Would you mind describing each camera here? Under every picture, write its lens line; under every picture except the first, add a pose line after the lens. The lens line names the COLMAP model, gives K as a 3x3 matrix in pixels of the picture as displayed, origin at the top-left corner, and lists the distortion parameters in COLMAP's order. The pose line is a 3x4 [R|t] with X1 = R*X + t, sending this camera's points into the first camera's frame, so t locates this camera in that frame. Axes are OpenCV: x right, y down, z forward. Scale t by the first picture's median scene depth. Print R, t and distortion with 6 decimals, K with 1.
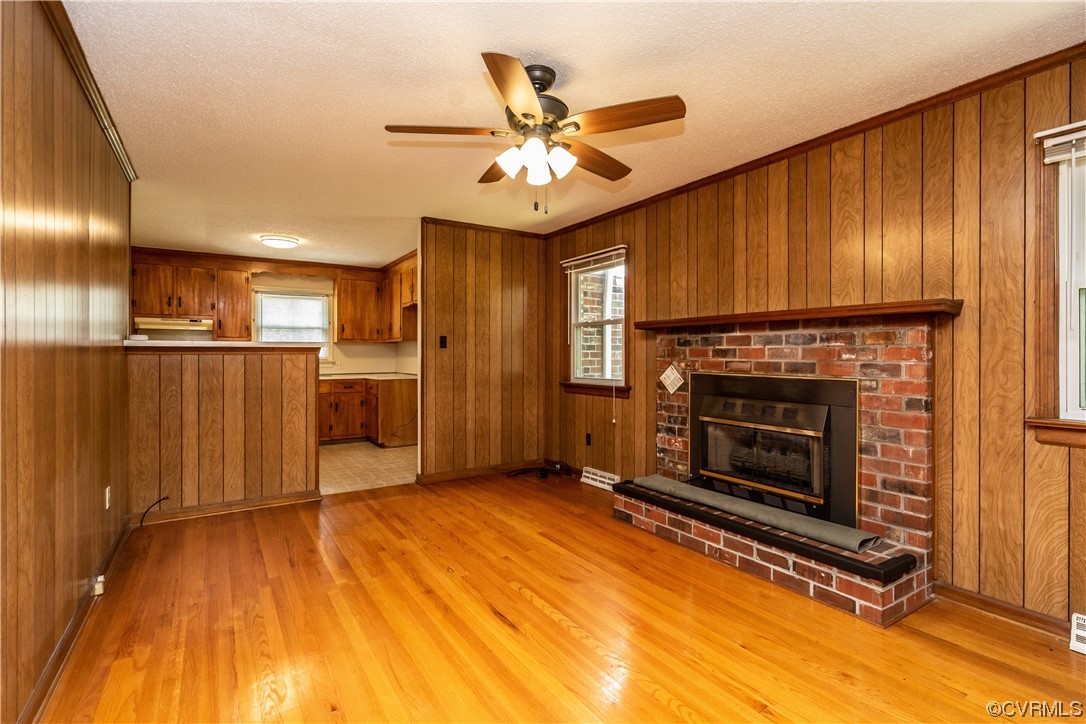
lens RADIAL K [[498.6, 0, 535.3], [0, 498.6, 356.6], [0, 0, 1]] dist [-0.008546, 0.003168]
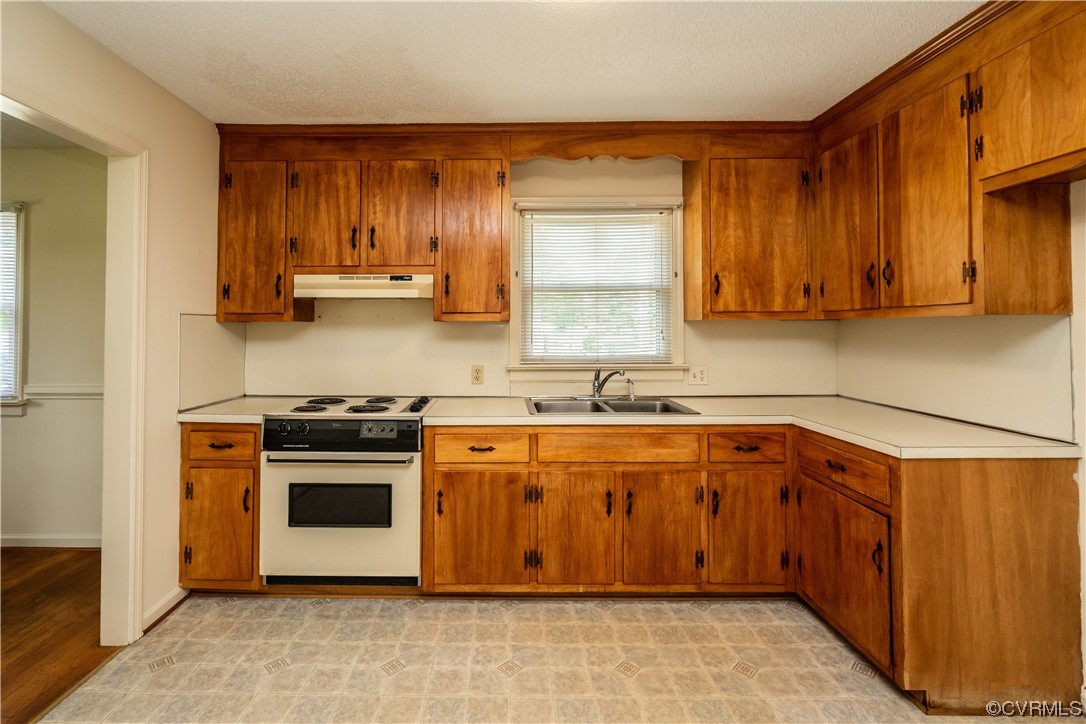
lens RADIAL K [[498.6, 0, 493.3], [0, 498.6, 321.1], [0, 0, 1]] dist [-0.008546, 0.003168]
pose [[0.829255, -0.010217, -0.558776, -0.648868], [0.000256, 0.999840, -0.017903, -0.044481], [0.558870, 0.014703, 0.829125, 1.203263]]
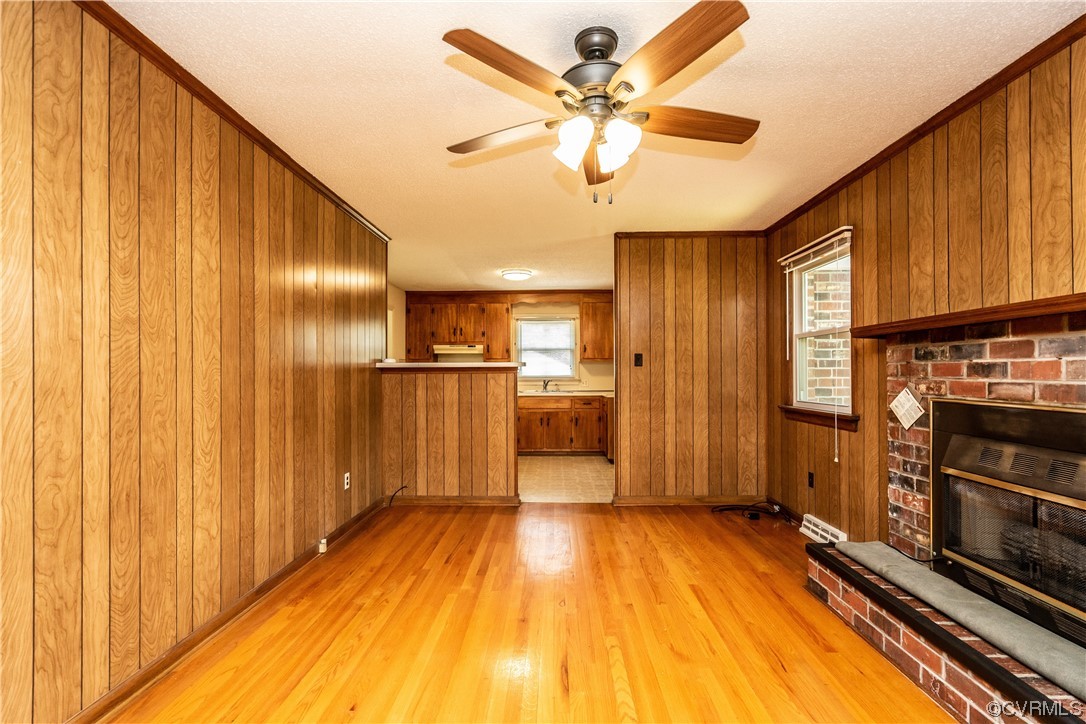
lens RADIAL K [[480.6, 0, 542.4], [0, 480.6, 370.6], [0, 0, 1]] dist [-0.006648, 0.002971]
pose [[0.829395, -0.005463, -0.558636, 0.242878], [0.001104, 0.999966, -0.008139, -0.001719], [0.558661, 0.006134, 0.829373, 0.179151]]
